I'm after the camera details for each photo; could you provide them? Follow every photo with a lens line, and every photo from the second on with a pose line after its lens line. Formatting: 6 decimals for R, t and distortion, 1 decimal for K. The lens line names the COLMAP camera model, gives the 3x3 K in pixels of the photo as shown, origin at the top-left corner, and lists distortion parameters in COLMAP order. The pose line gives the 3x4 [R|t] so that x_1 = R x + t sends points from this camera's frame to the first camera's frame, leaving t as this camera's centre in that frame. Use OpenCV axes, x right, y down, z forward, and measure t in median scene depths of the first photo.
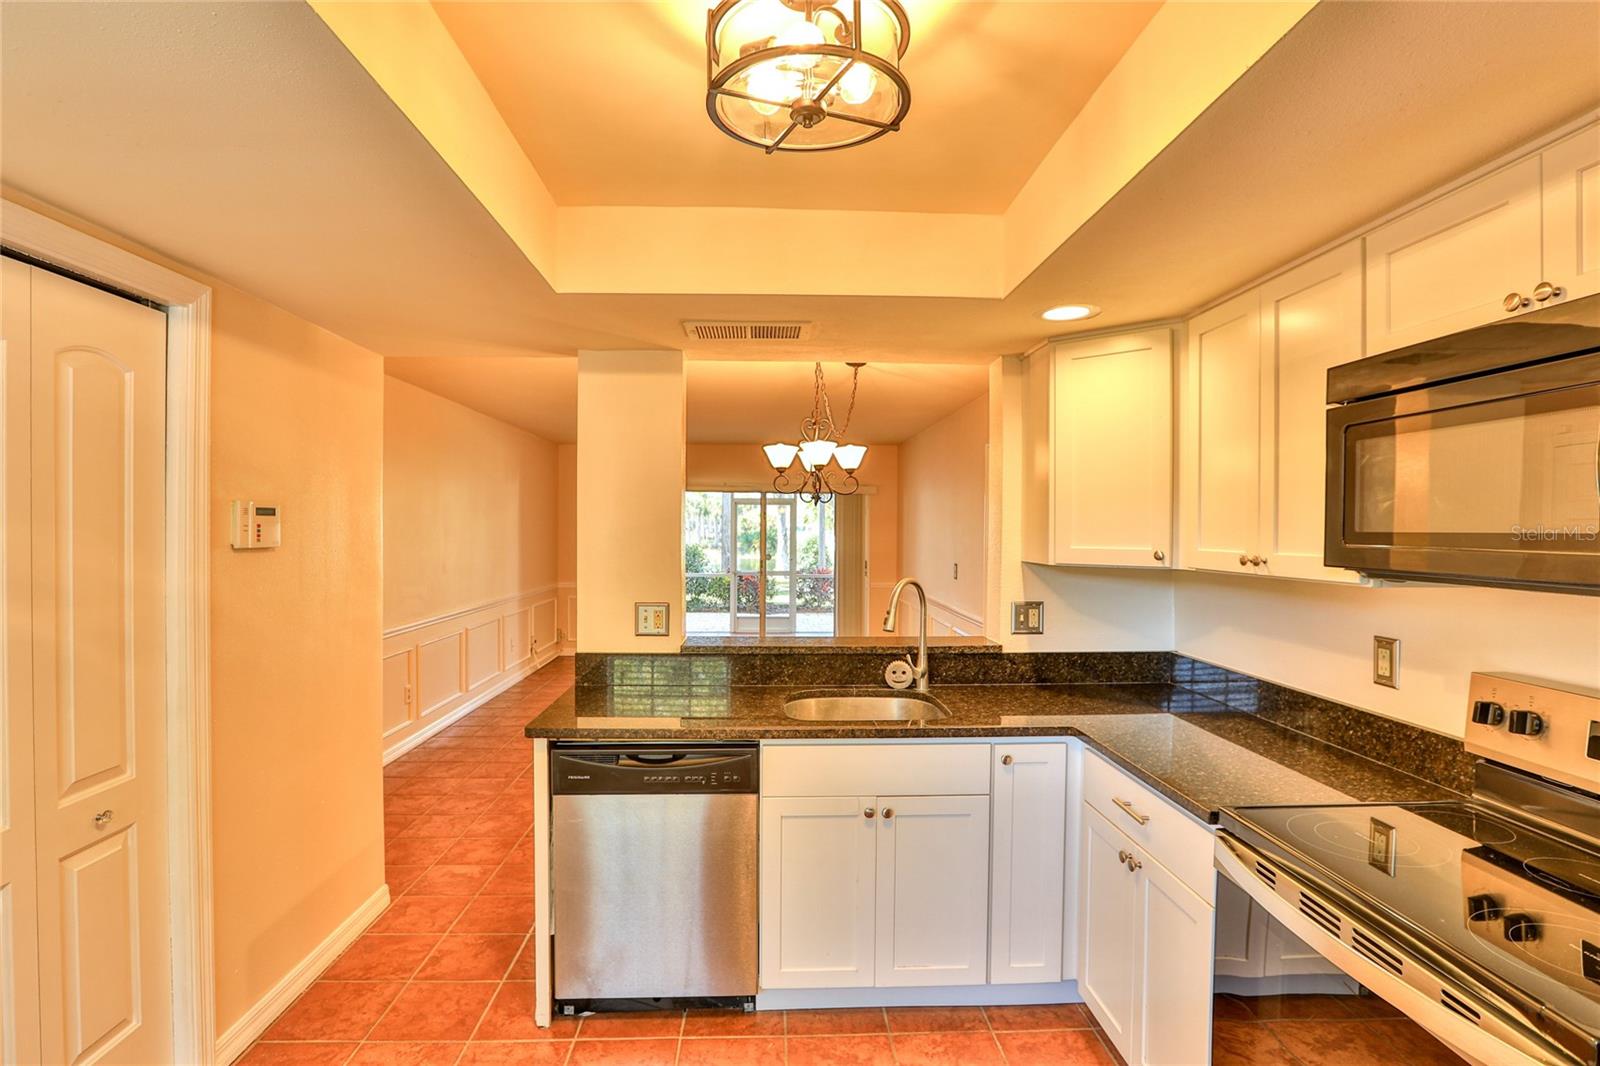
lens RADIAL K [[799.8, 0, 800.0], [0, 799.8, 533.0], [0, 0, 1]] dist [-0.079419, 0.048596]
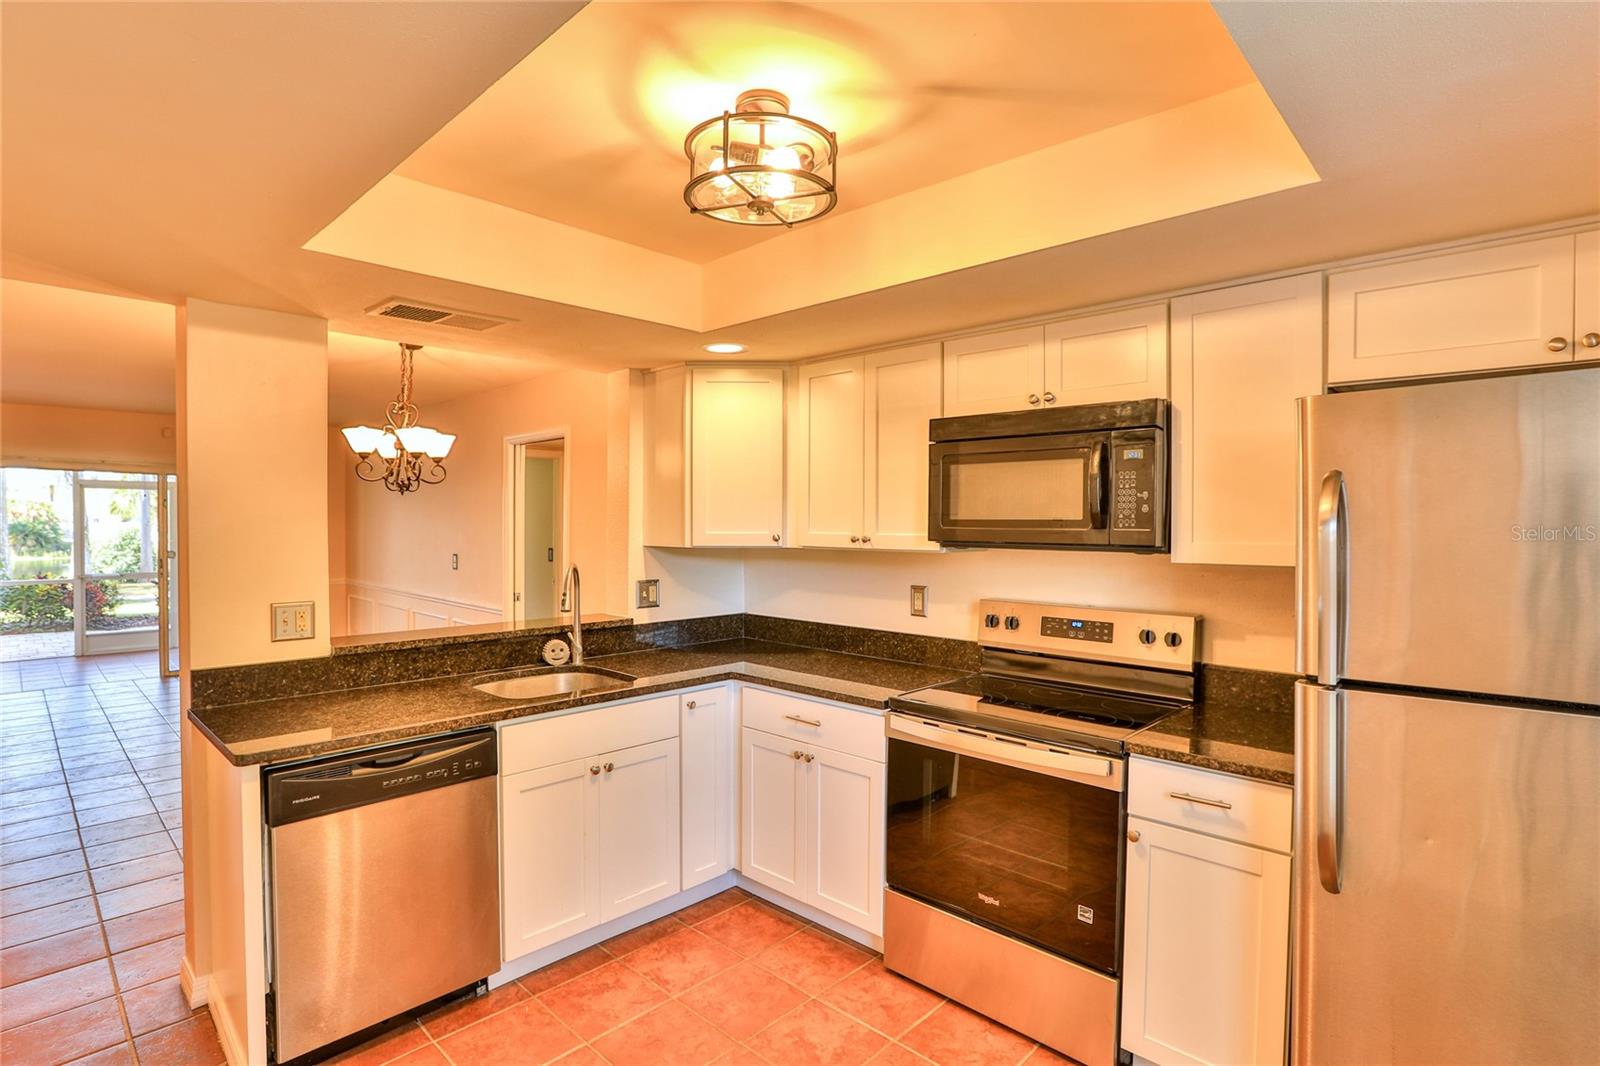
lens RADIAL K [[799.8, 0, 800.0], [0, 799.8, 533.0], [0, 0, 1]] dist [-0.079419, 0.048596]
pose [[0.715973, -0.012750, 0.698011, -0.475104], [0.004134, 0.999893, 0.014024, 0.001341], [-0.698116, -0.007155, 0.715949, -0.005784]]
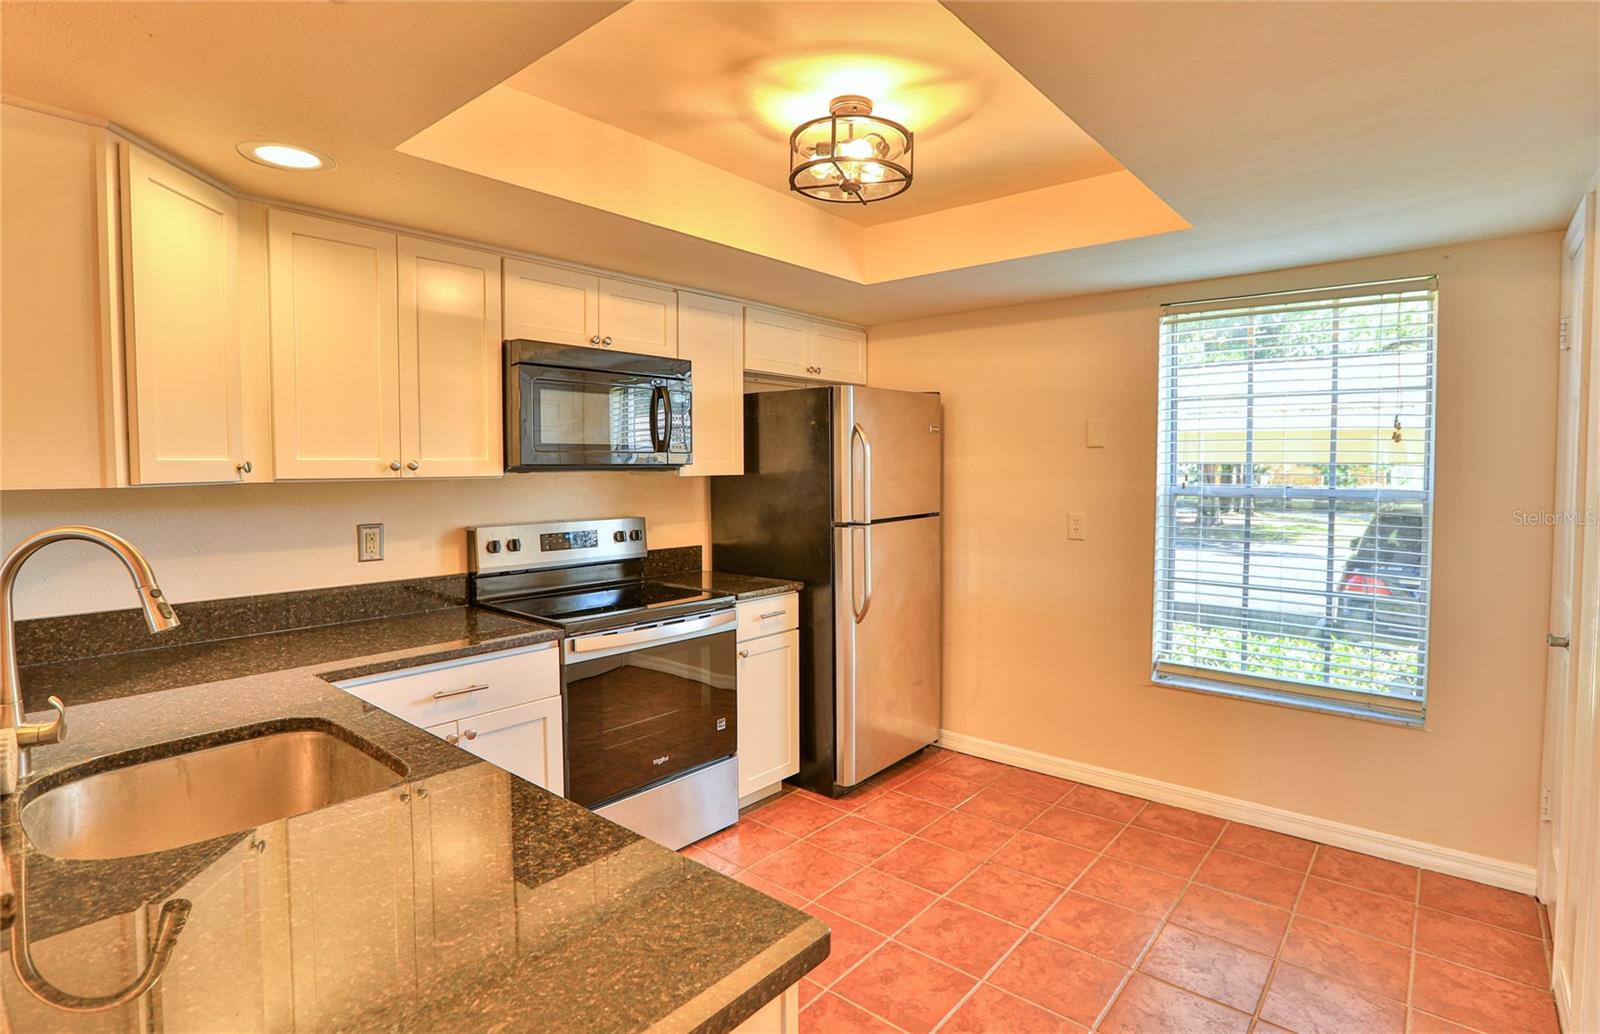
lens RADIAL K [[792.1, 0, 826.4], [0, 792.1, 492.0], [0, 0, 1]] dist [0.000250, 0.000038]
pose [[-0.752388, -0.030429, 0.658017, -0.587764], [0.000528, 0.998904, 0.046797, 0.015111], [-0.658720, 0.035557, -0.751548, 1.247911]]
